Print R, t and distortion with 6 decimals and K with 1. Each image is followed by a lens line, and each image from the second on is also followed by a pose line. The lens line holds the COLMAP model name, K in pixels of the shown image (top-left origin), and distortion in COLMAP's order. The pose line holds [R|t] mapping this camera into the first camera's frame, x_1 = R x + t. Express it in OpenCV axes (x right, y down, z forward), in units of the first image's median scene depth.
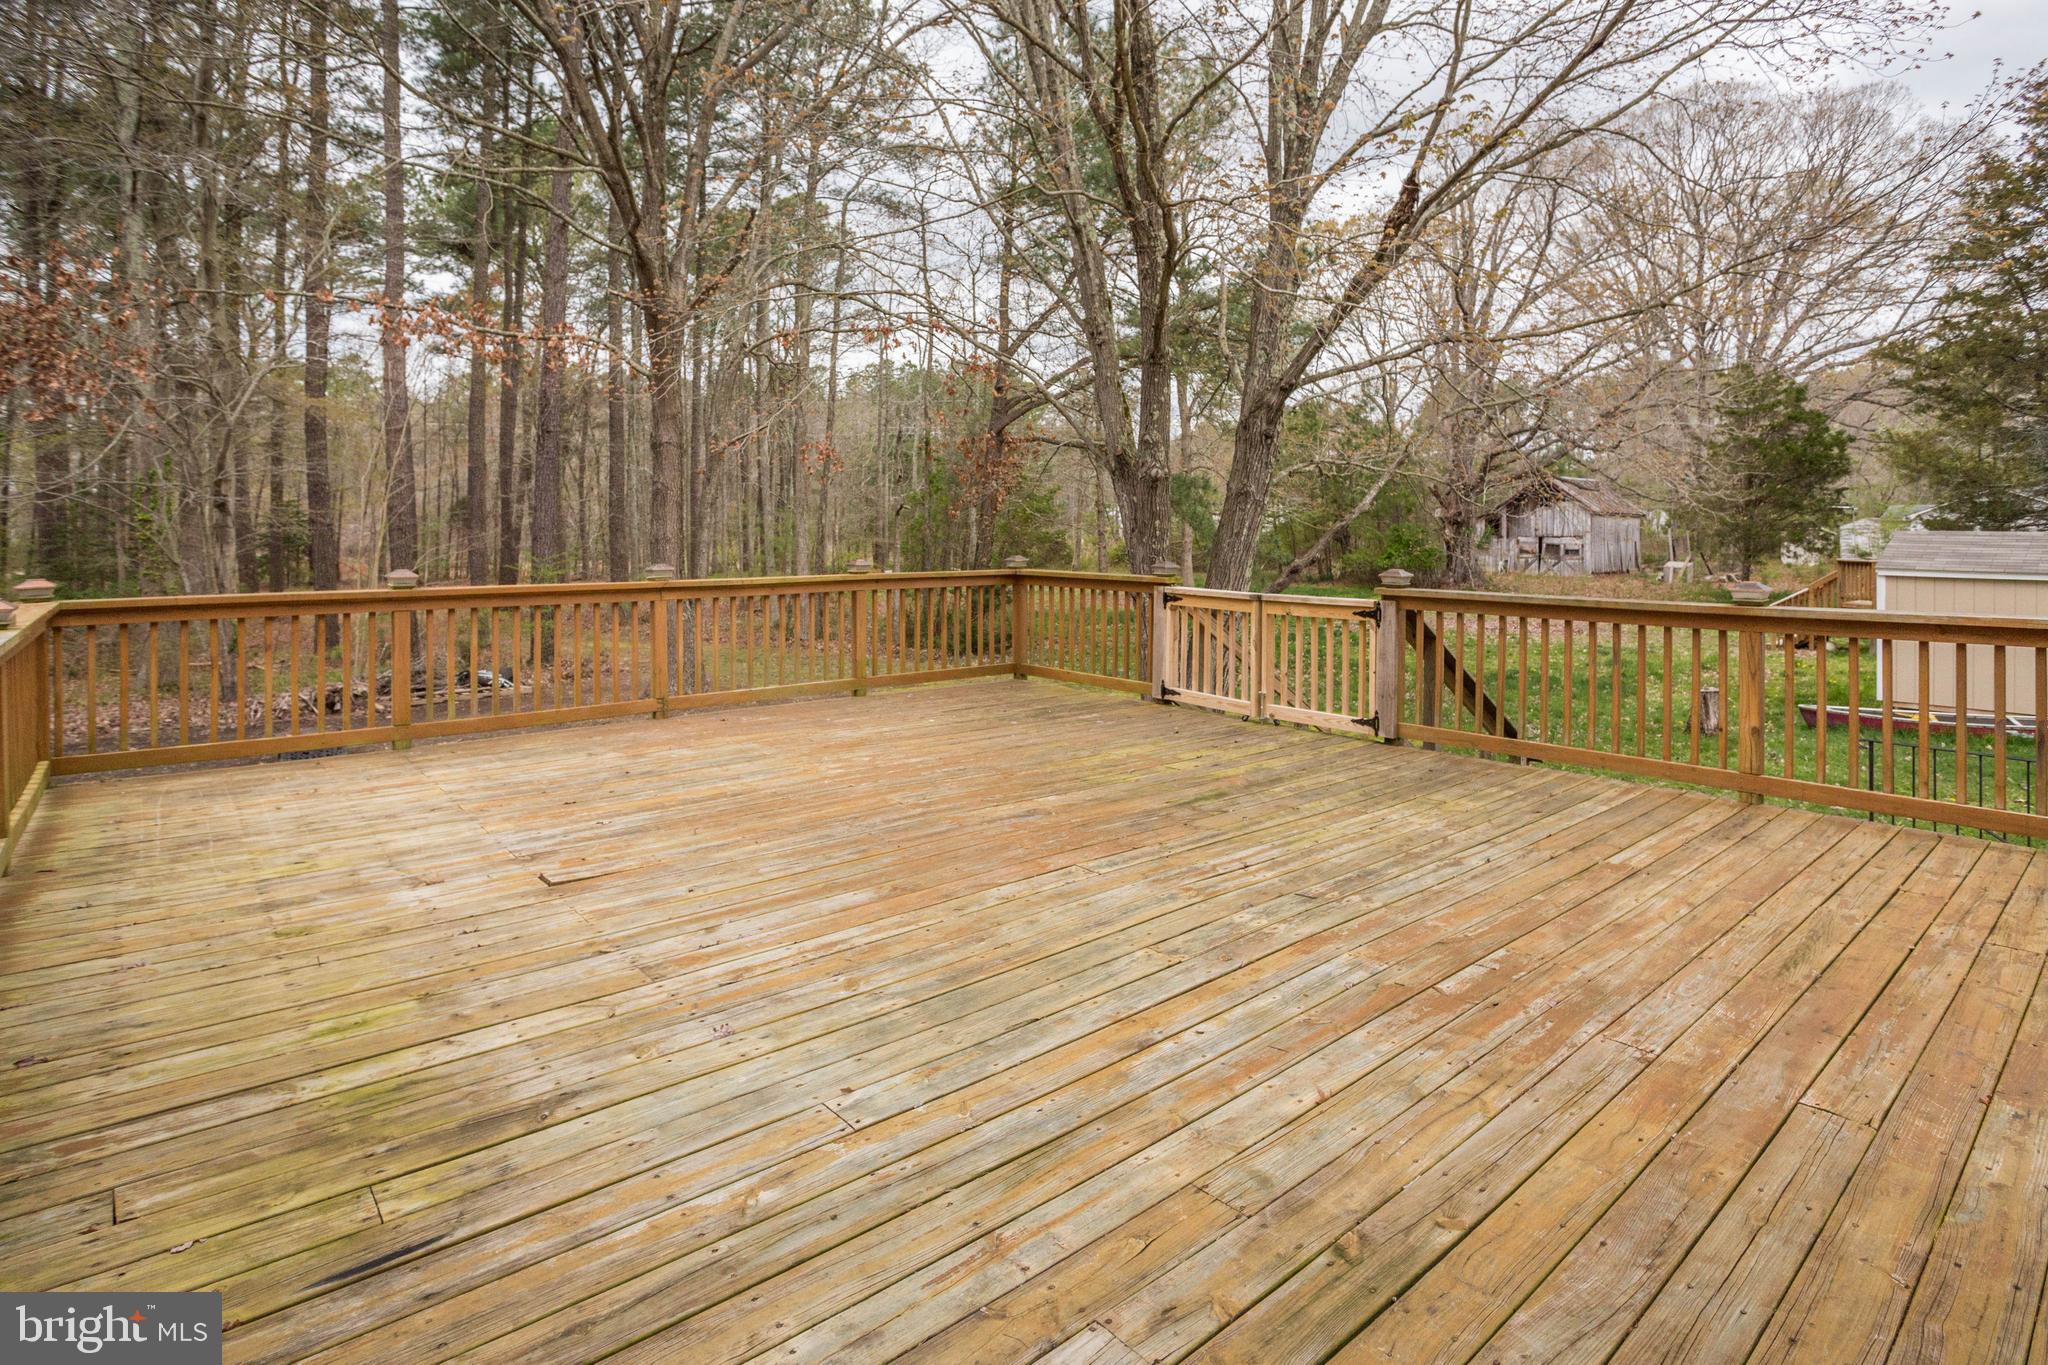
lens RADIAL K [[1023.6, 0, 1024.0], [0, 1023.6, 682.5], [0, 0, 1]] dist [-0.047925, 0.016477]
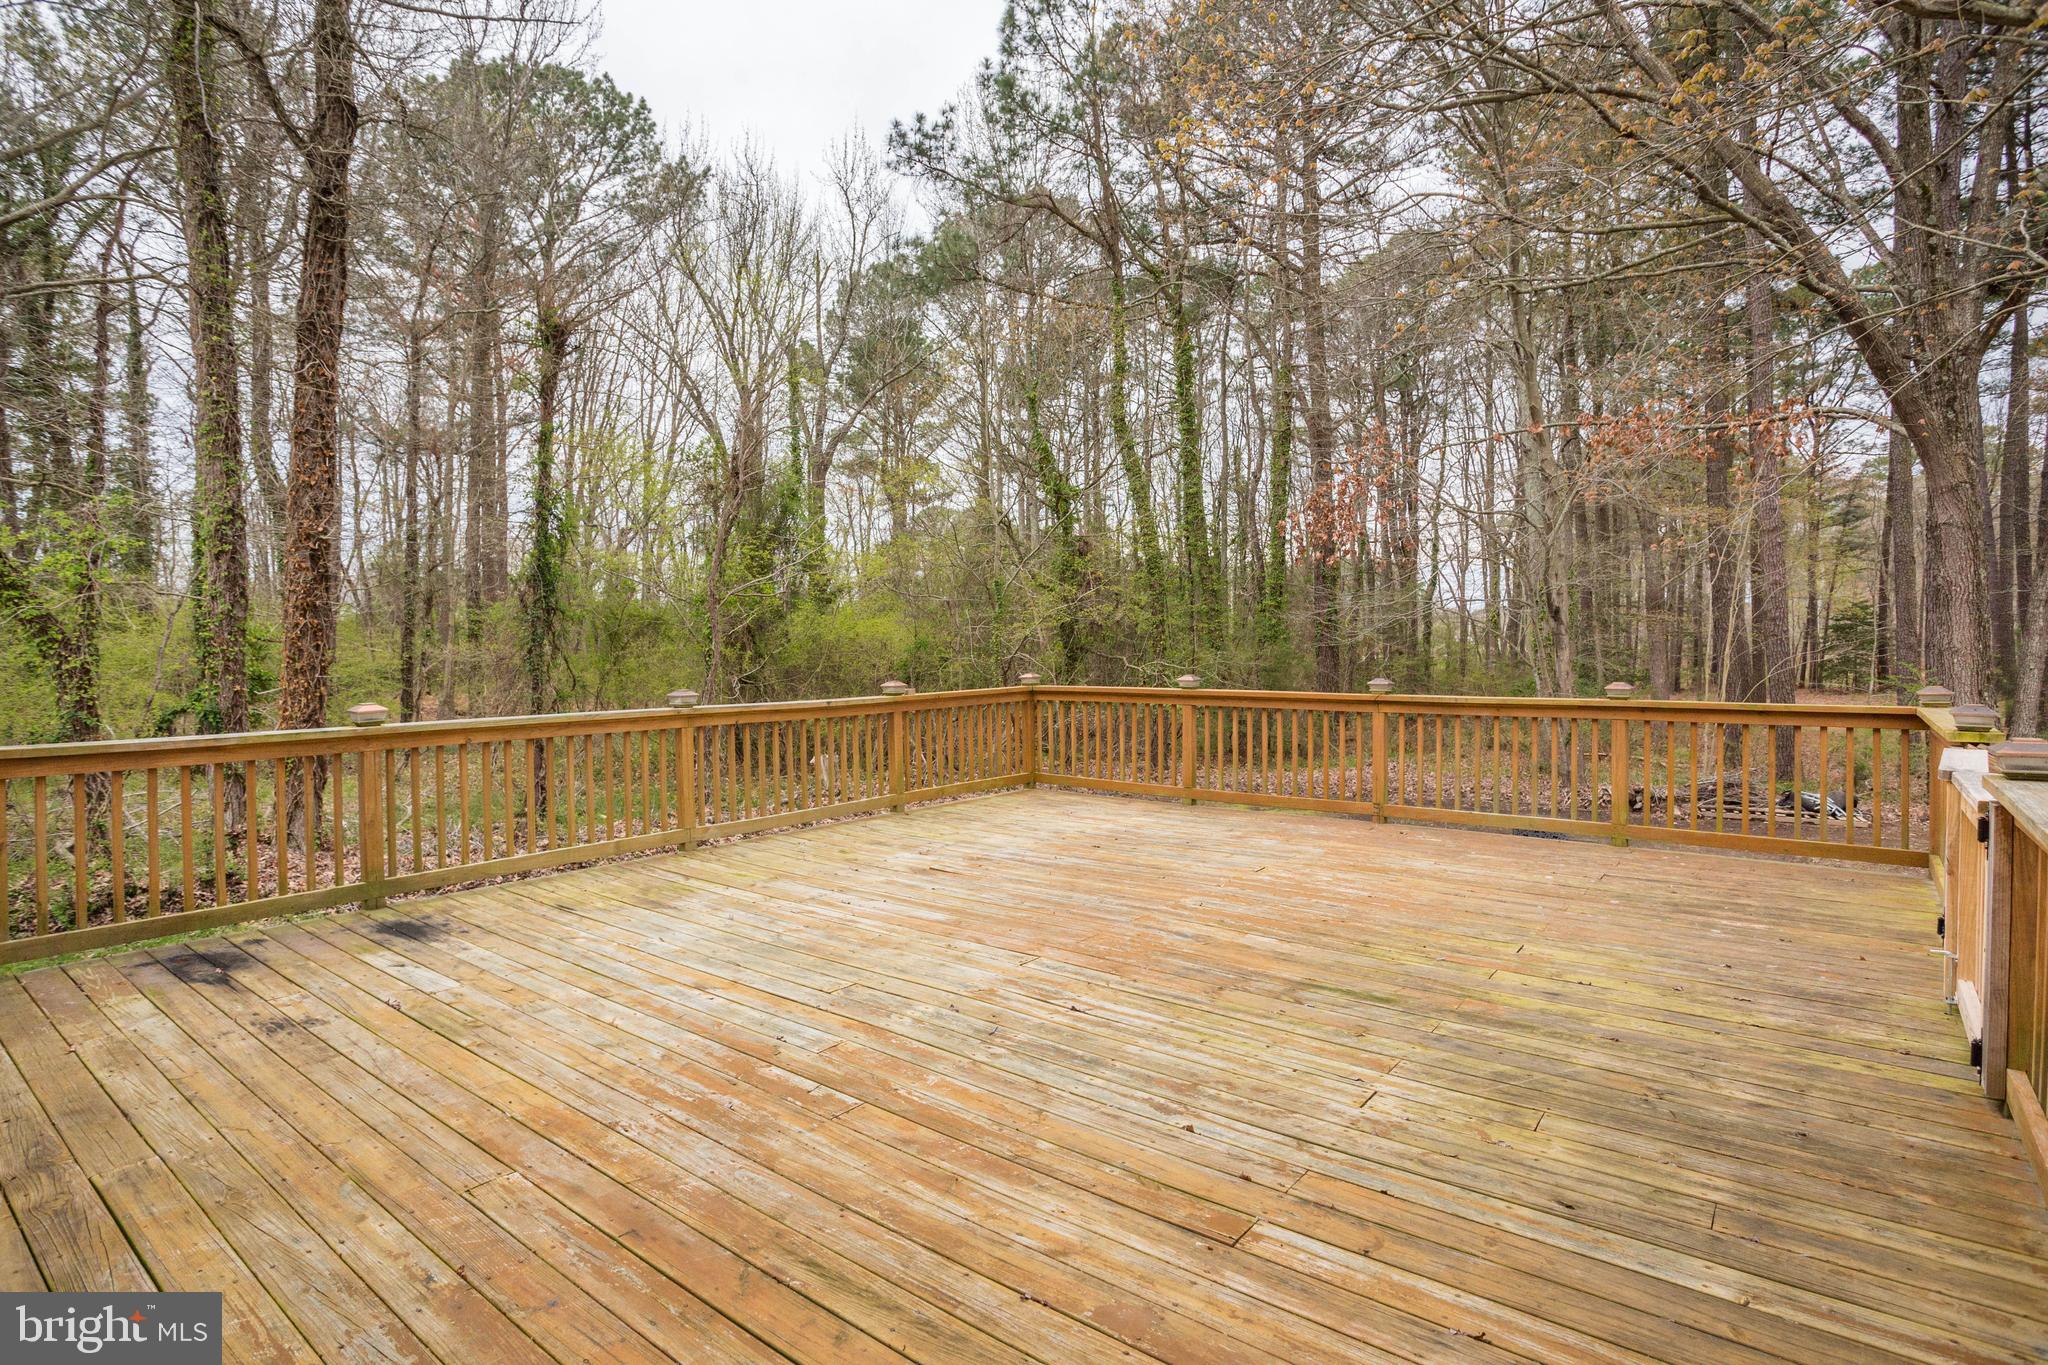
lens RADIAL K [[1023.6, 0, 1024.0], [0, 1023.6, 682.5], [0, 0, 1]] dist [-0.047925, 0.016477]
pose [[0.205667, 0.032365, -0.978087, 1.806825], [-0.132314, 0.991195, 0.004976, -0.199540], [0.969636, 0.128391, 0.208138, 1.124898]]
